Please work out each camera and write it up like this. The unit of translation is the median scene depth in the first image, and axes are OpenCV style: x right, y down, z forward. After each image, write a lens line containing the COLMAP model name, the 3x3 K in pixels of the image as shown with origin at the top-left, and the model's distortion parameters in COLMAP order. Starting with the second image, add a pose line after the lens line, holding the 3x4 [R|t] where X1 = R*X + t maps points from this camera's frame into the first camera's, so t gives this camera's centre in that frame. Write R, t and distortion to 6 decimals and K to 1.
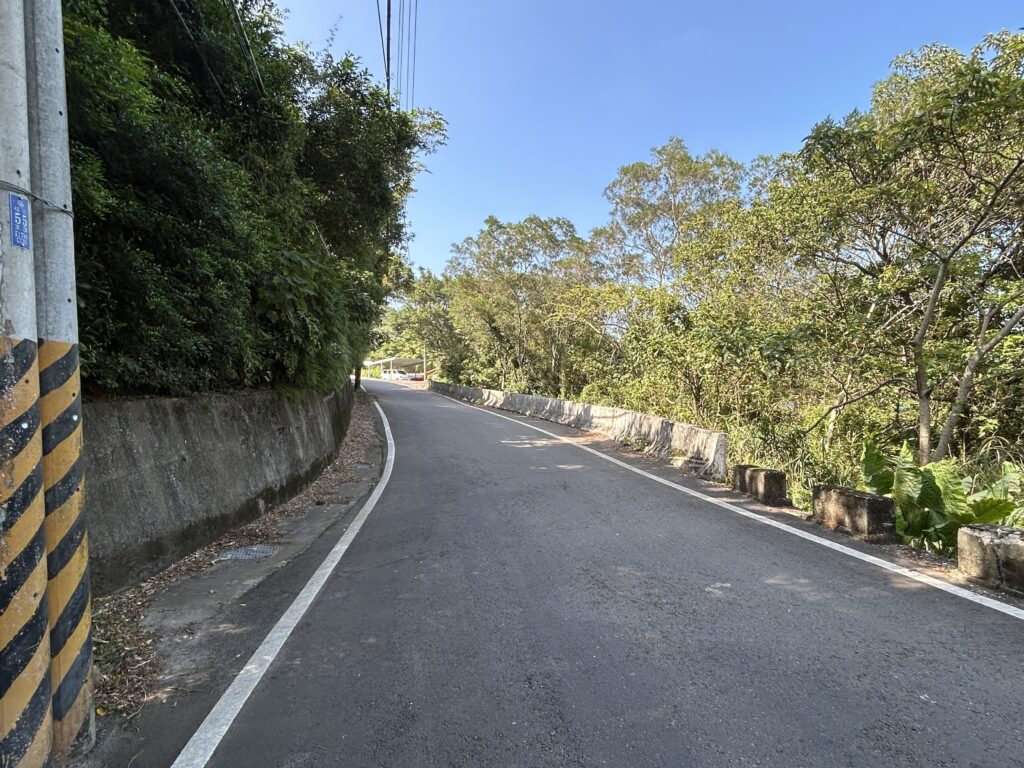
lens RADIAL K [[596.4, 0, 511.8], [0, 596.4, 386.2], [0, 0, 1]] dist [0.000471, 0.000156]
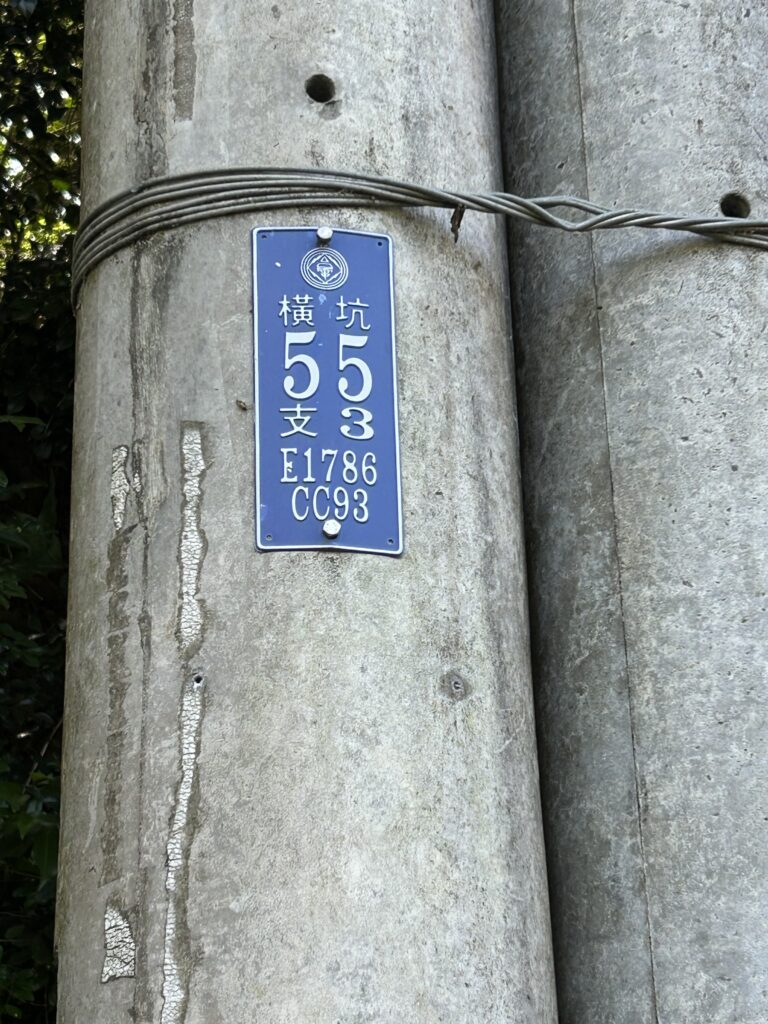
lens RADIAL K [[2307.9, 0, 383.9], [0, 2307.9, 512.6], [0, 0, 1]] dist [-0.008802, 0.000000]
pose [[0.179331, -0.338135, -0.923853, -0.291453], [0.032882, 0.940612, -0.337886, -0.051756], [0.983239, 0.030215, 0.179800, 0.849276]]
